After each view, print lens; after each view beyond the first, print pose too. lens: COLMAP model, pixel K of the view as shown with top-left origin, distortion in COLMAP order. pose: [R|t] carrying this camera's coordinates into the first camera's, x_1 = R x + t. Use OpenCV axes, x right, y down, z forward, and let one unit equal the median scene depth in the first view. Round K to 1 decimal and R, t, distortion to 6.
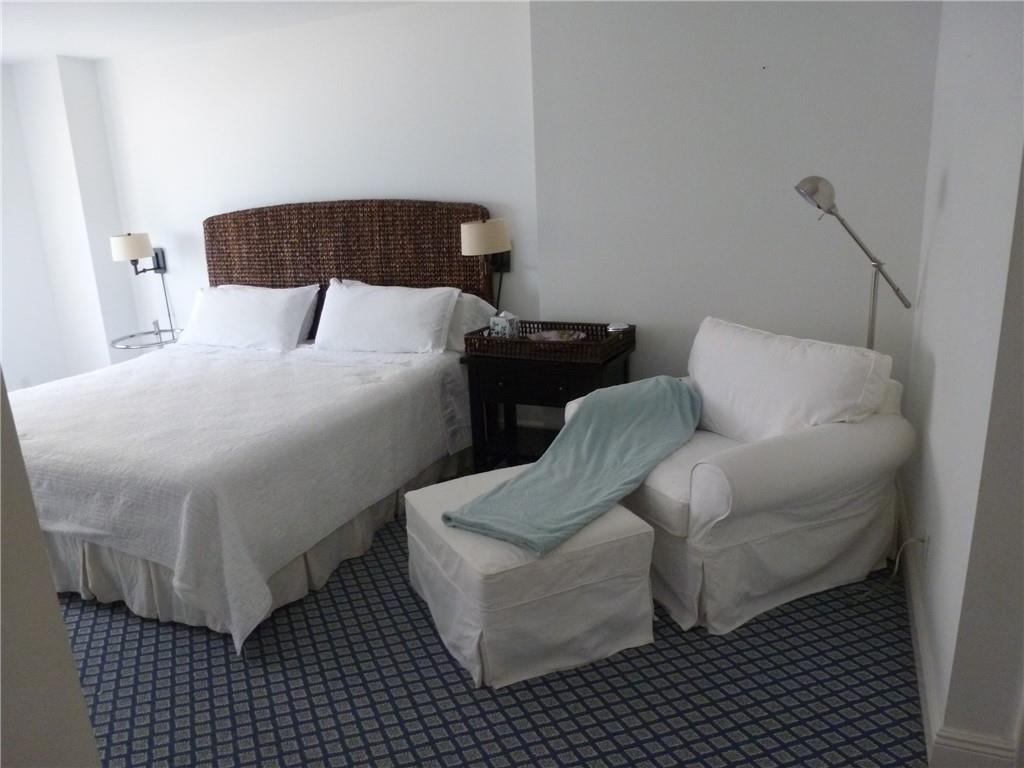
lens RADIAL K [[727.9, 0, 512.0], [0, 727.9, 384.0], [0, 0, 1]] dist [-0.081227, 0.033766]
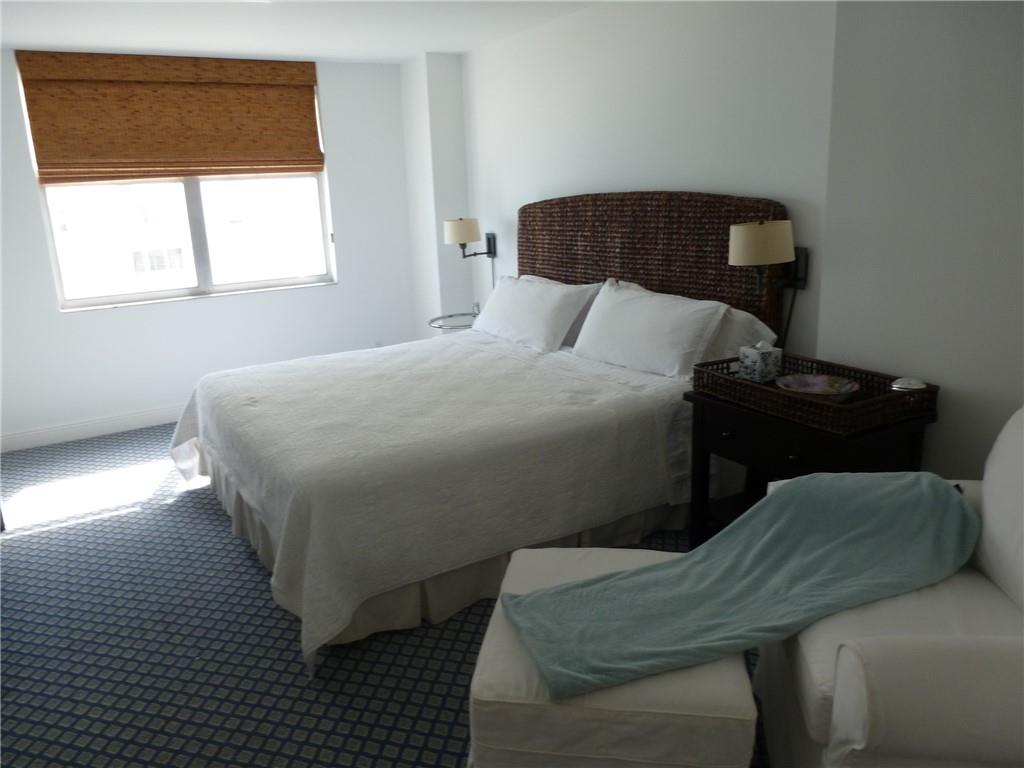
lens RADIAL K [[727.9, 0, 512.0], [0, 727.9, 384.0], [0, 0, 1]] dist [-0.081227, 0.033766]
pose [[0.815614, 0.153909, -0.557751, 0.195645], [-0.143138, 0.987681, 0.063232, -0.061531], [0.560612, 0.028263, 0.827596, 0.206377]]
